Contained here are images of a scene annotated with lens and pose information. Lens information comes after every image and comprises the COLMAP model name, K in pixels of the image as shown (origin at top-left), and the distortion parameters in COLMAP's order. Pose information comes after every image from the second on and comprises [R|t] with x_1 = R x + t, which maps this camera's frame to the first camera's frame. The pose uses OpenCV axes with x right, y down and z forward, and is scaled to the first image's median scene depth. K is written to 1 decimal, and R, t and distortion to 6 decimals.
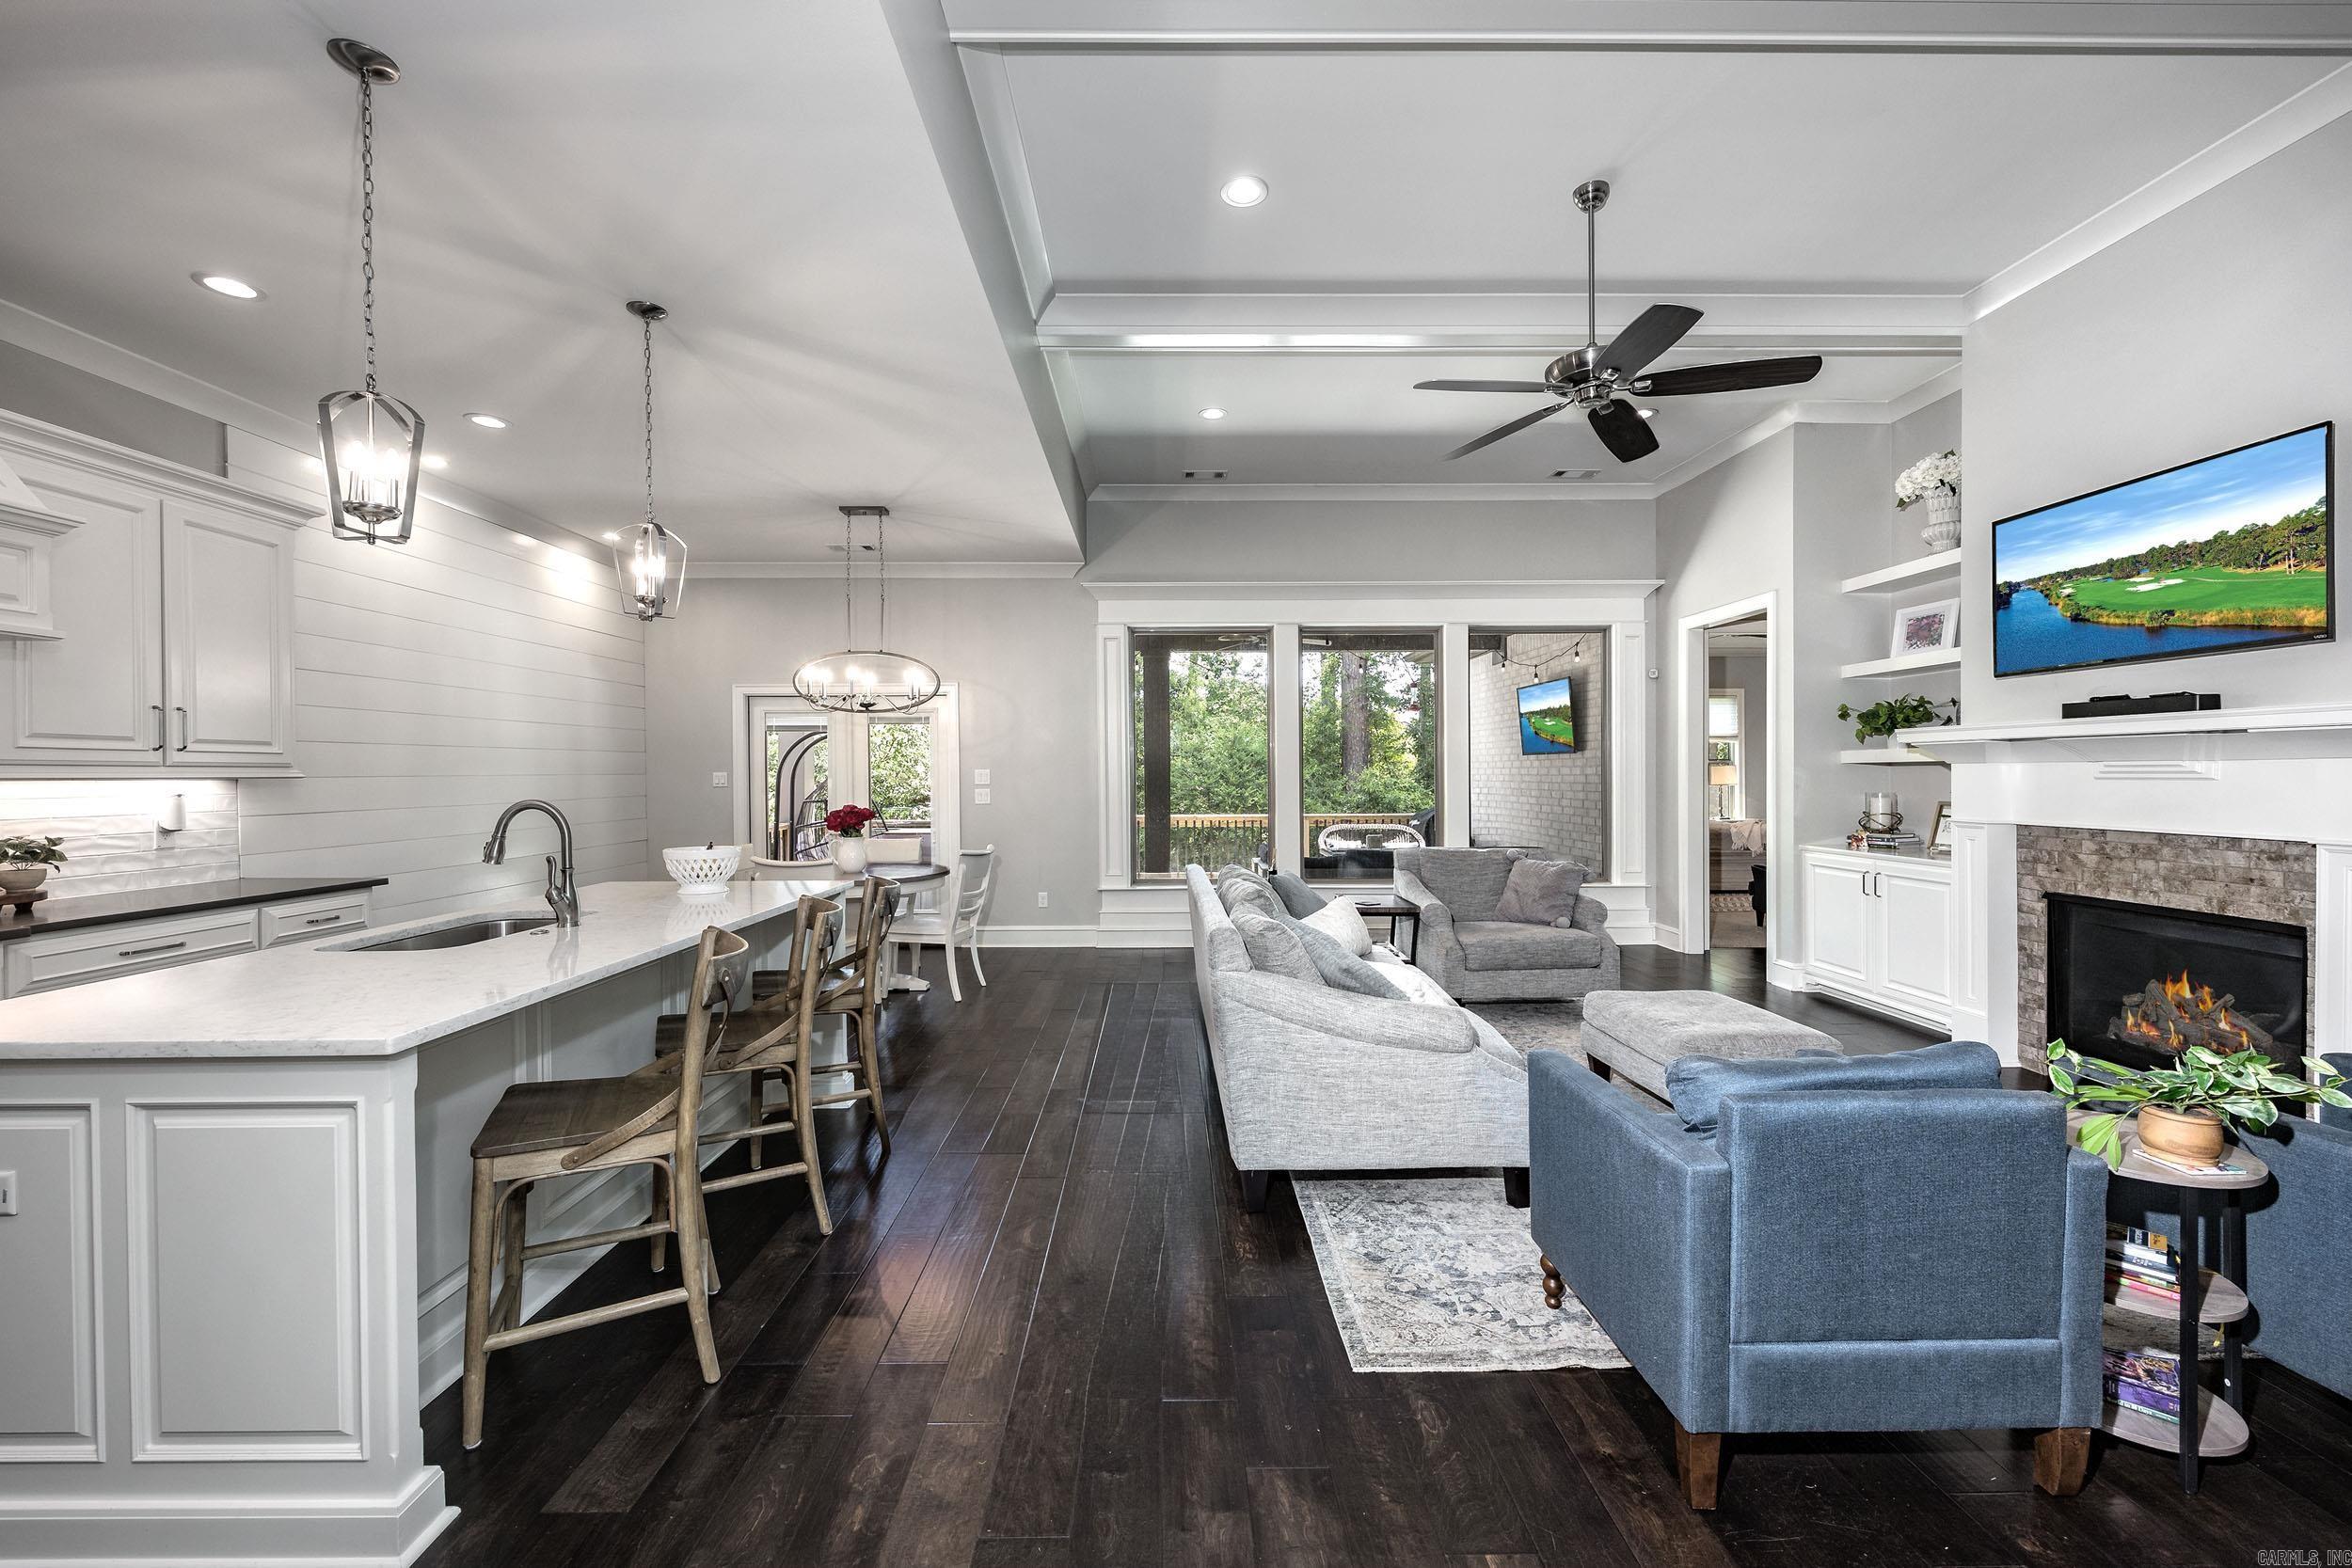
lens RADIAL K [[901.8, 0, 1171.4], [0, 901.8, 761.9], [0, 0, 1]] dist [-0.003061, -0.000338]
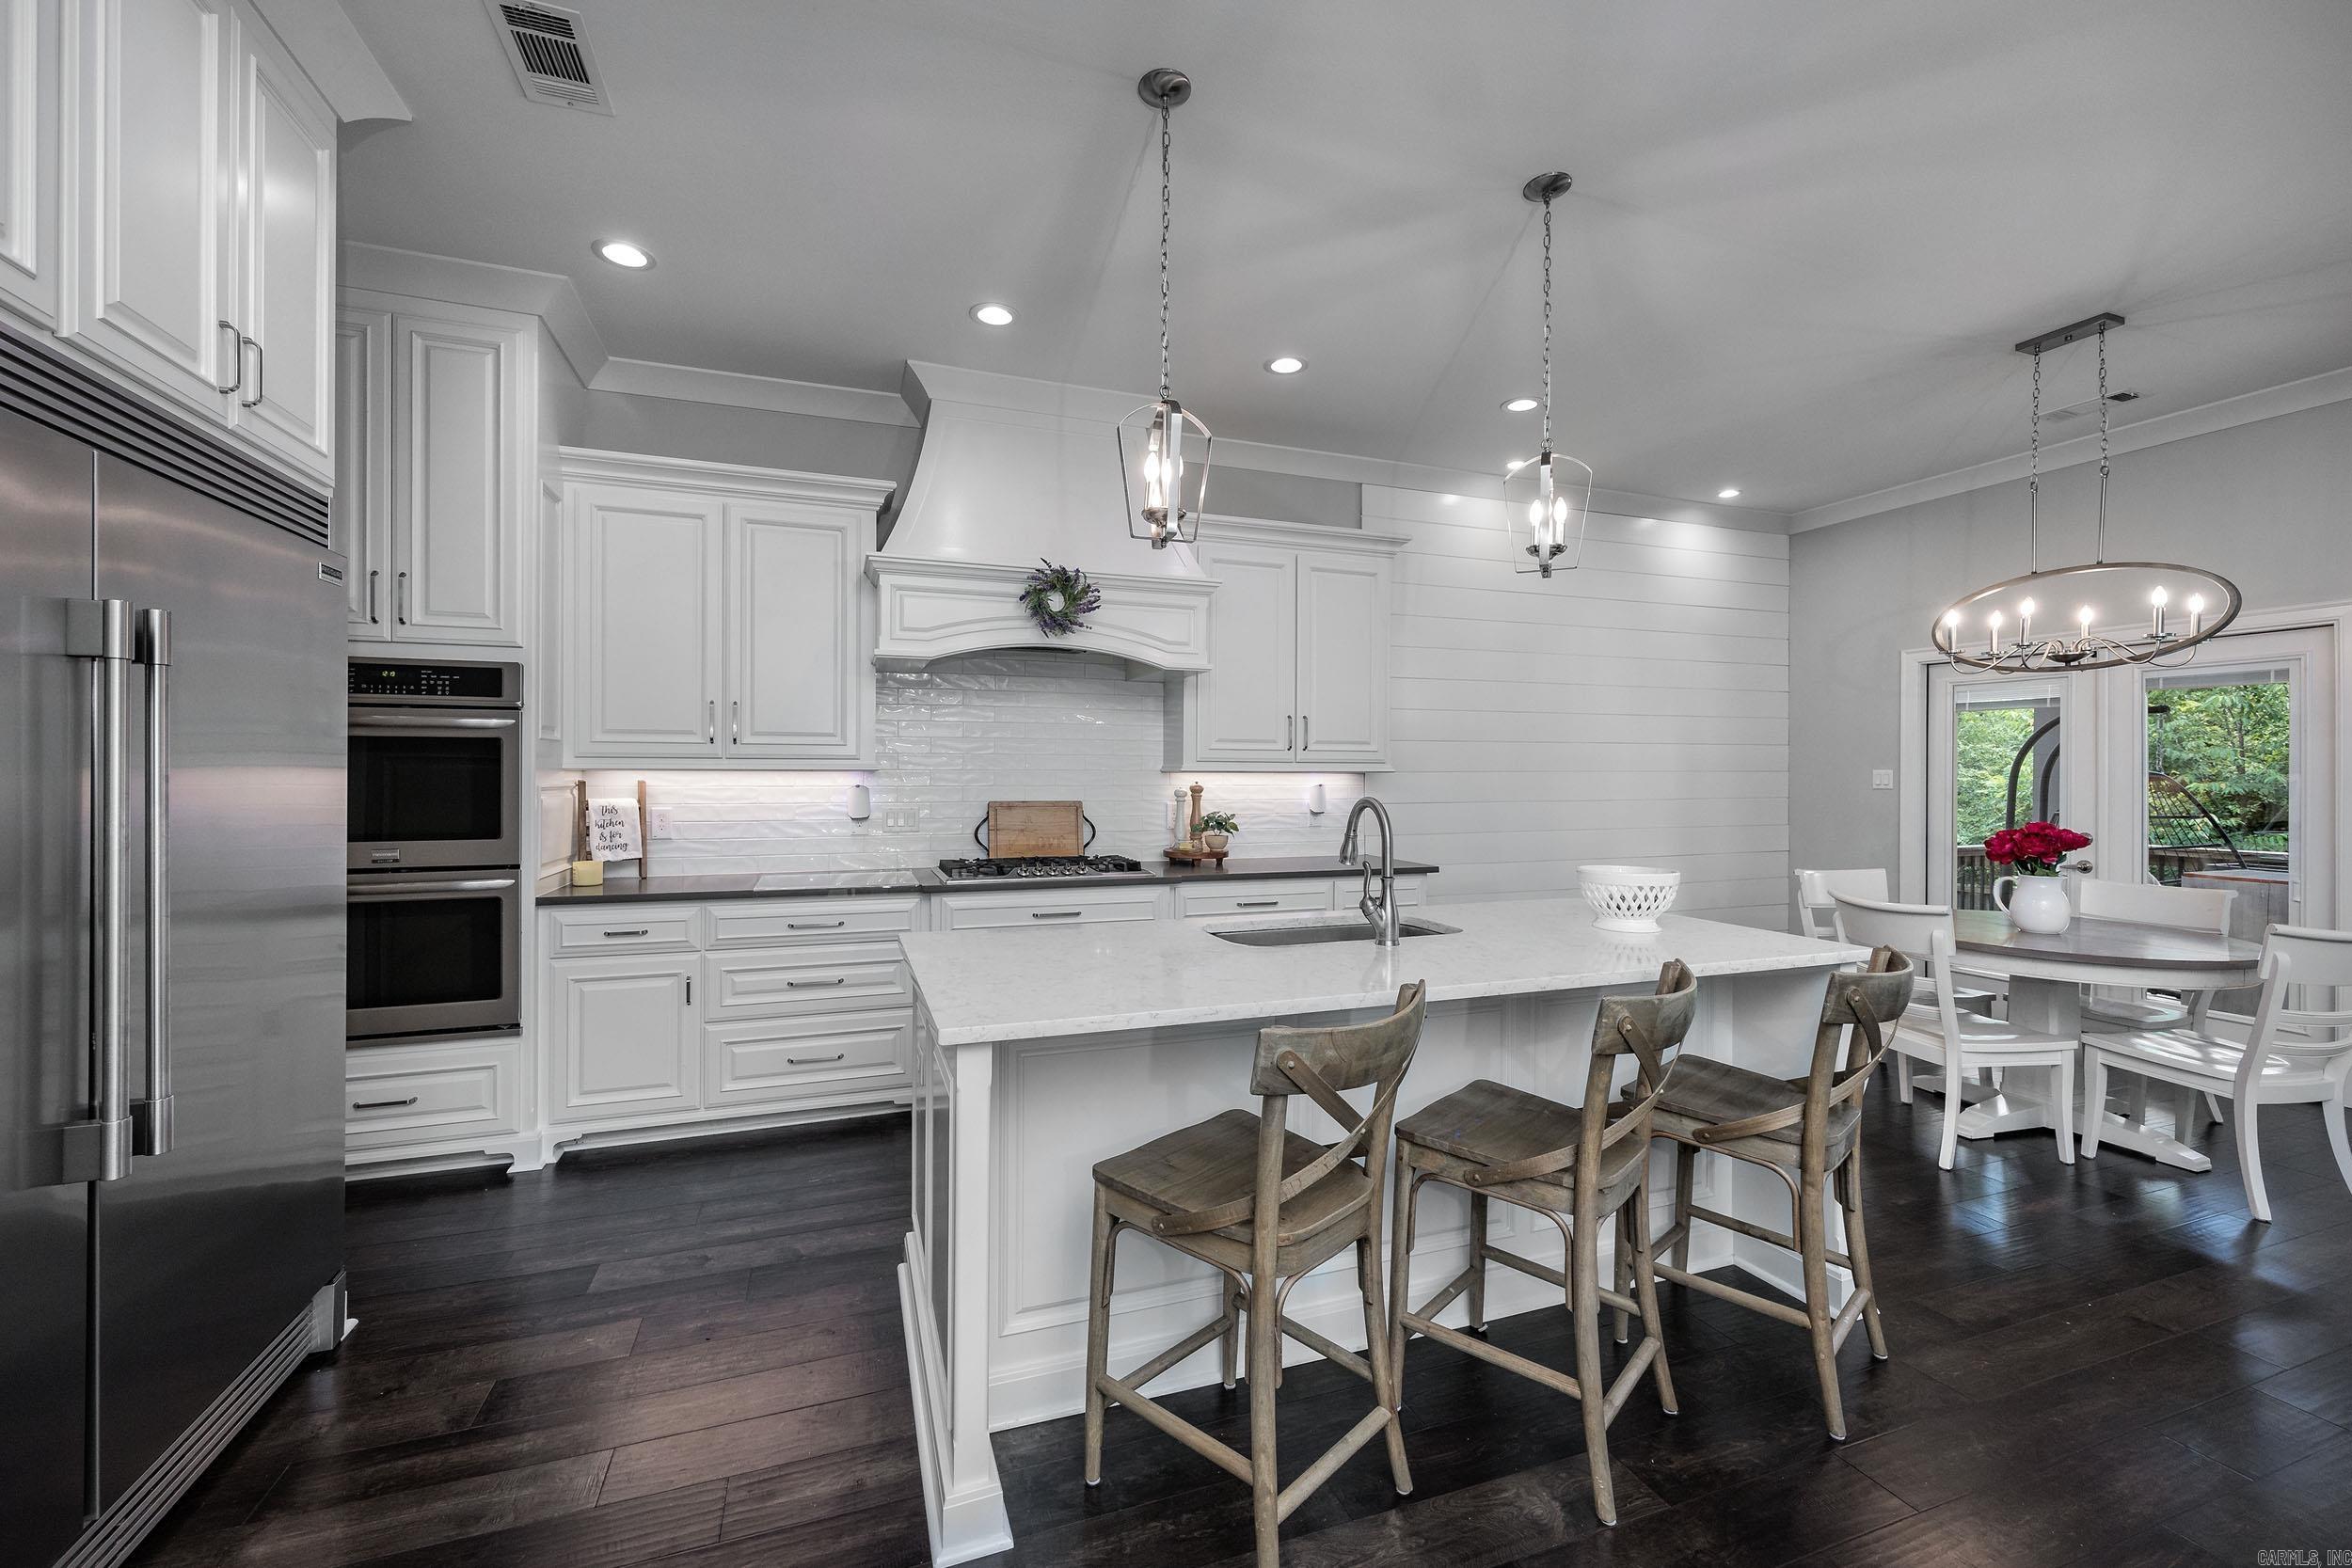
lens RADIAL K [[947.0, 0, 1172.5], [0, 947.0, 772.9], [0, 0, 1]] dist [-0.001097, 0.000905]
pose [[0.339714, 0.008301, -0.940492, 0.079733], [0.006286, 0.999919, 0.011096, 0.003549], [0.940508, -0.009681, 0.339634, 0.332181]]
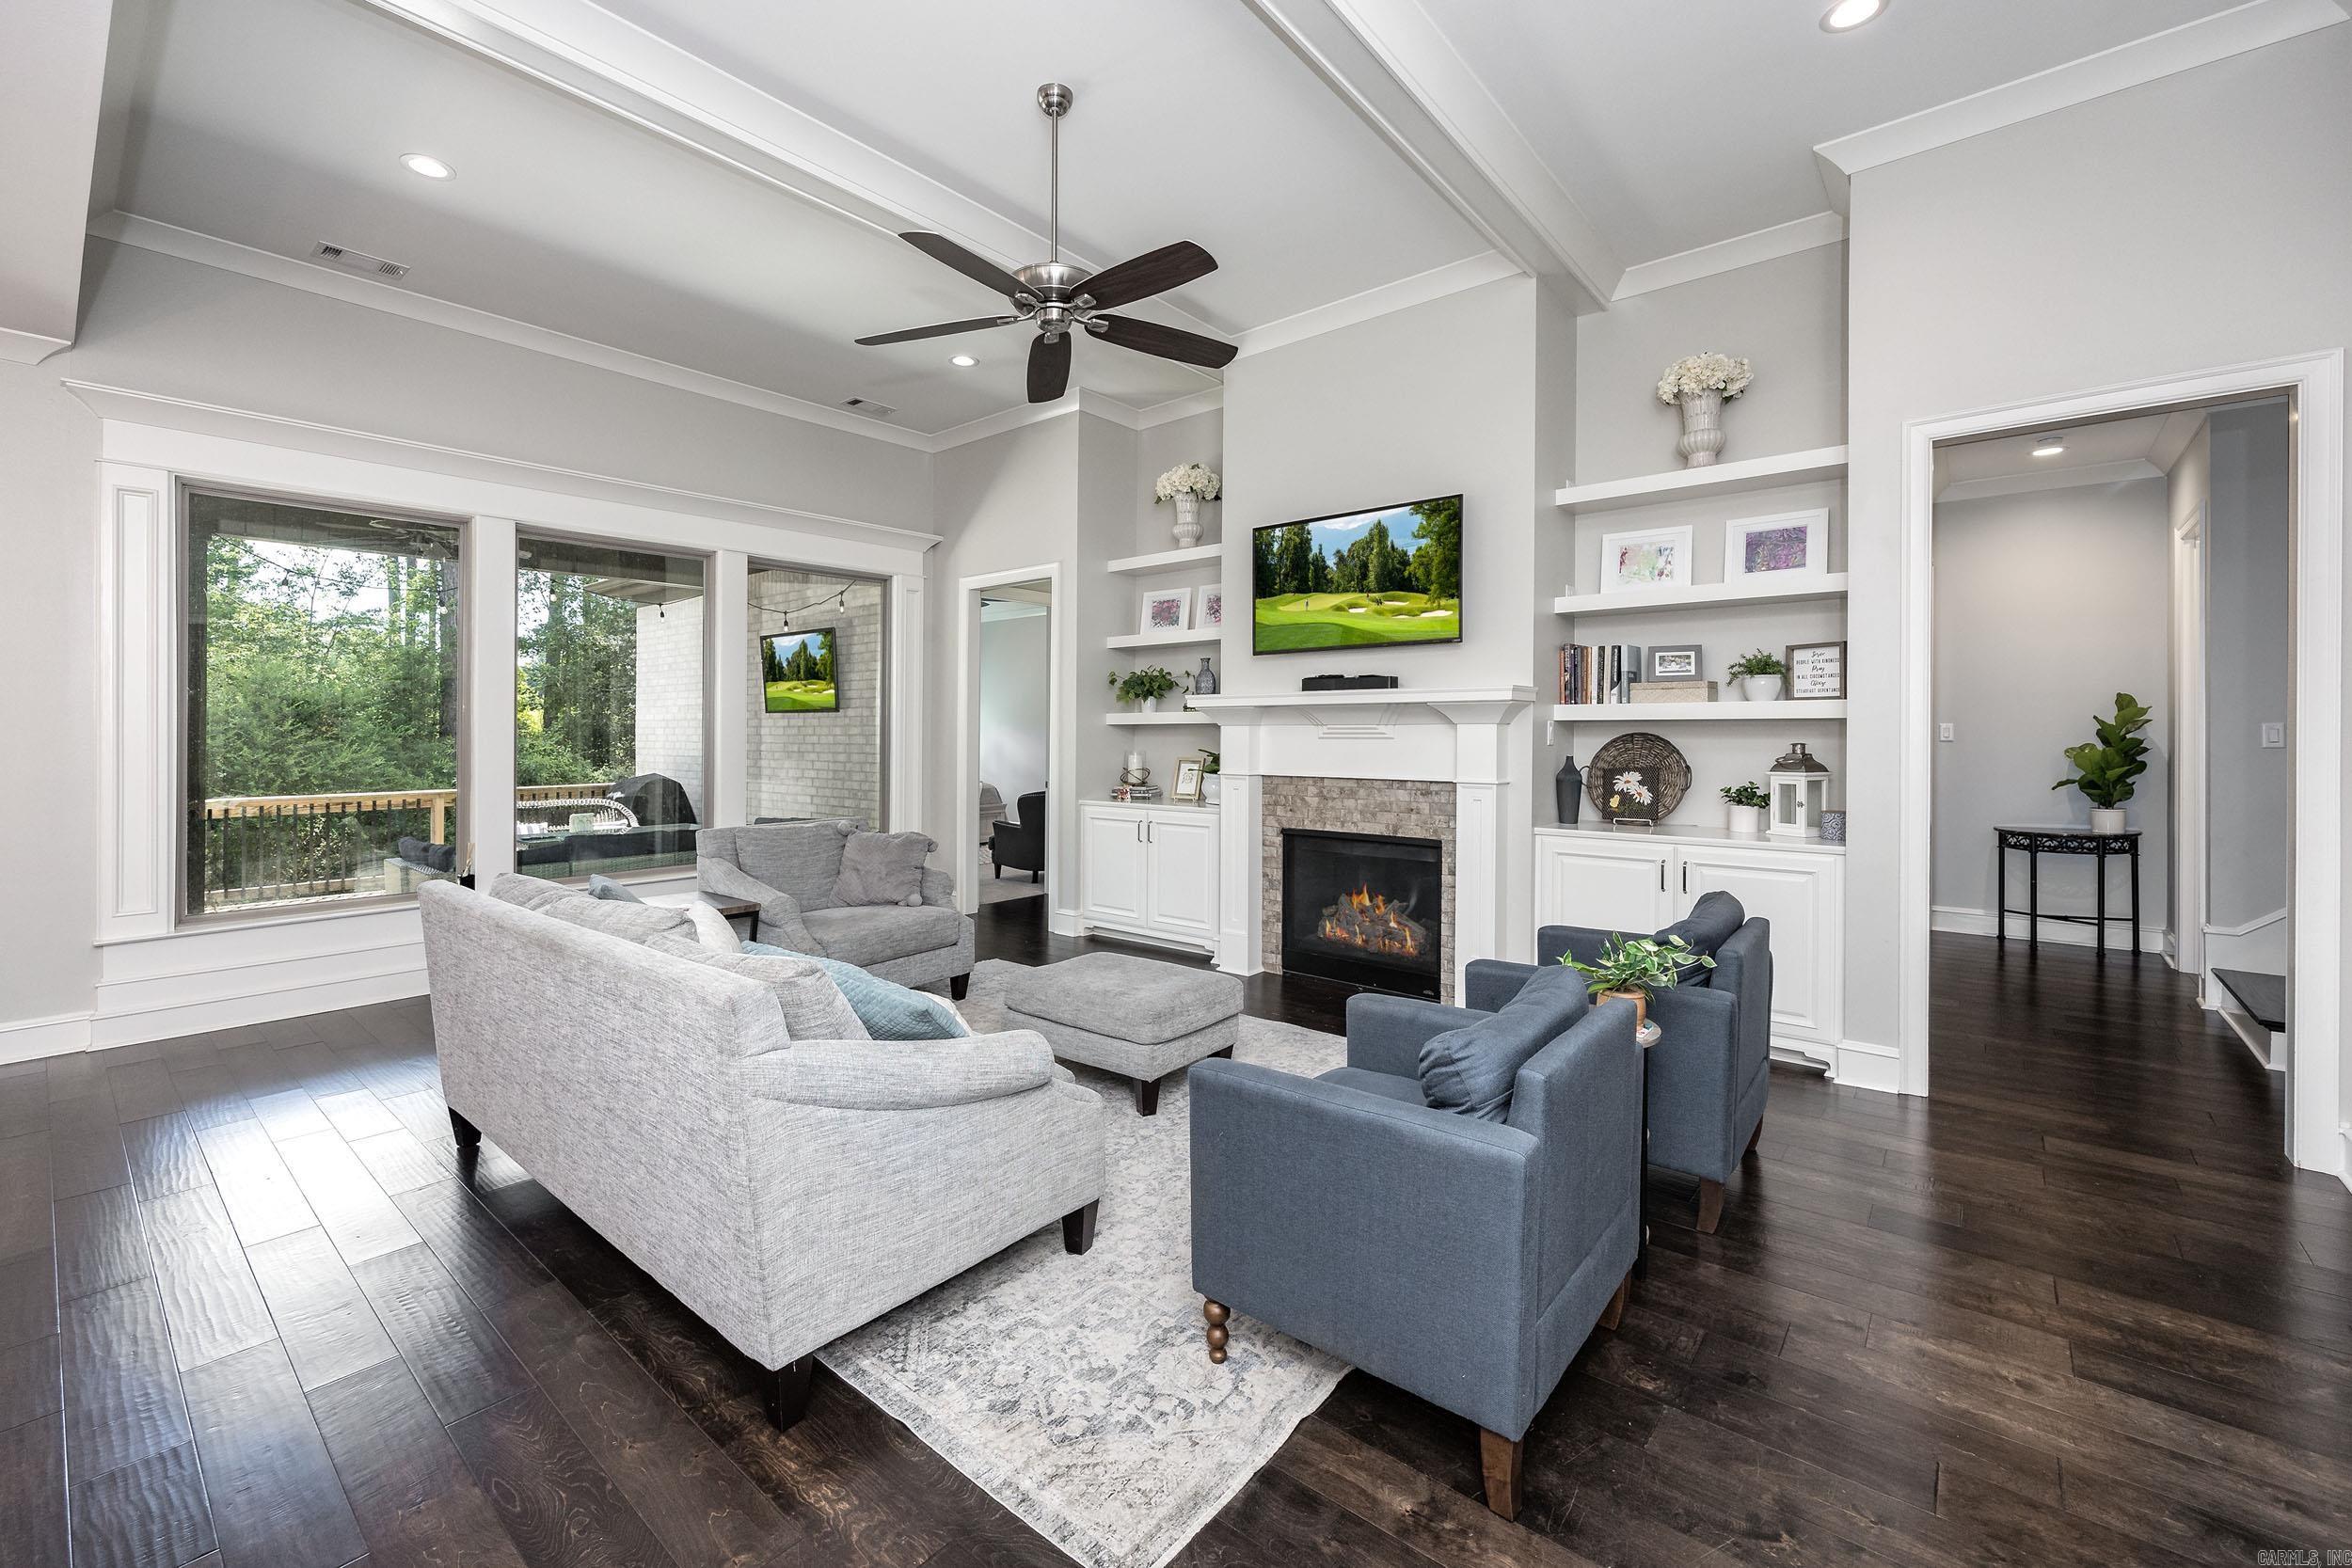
lens RADIAL K [[968.5, 0, 1144.2], [0, 968.5, 716.6], [0, 0, 1]] dist [-0.003921, -0.000580]
pose [[0.666599, 0.014505, 0.745276, -0.178447], [-0.010931, 0.999893, -0.009683, 0.003992], [-0.745337, -0.001692, 0.666686, 0.254535]]
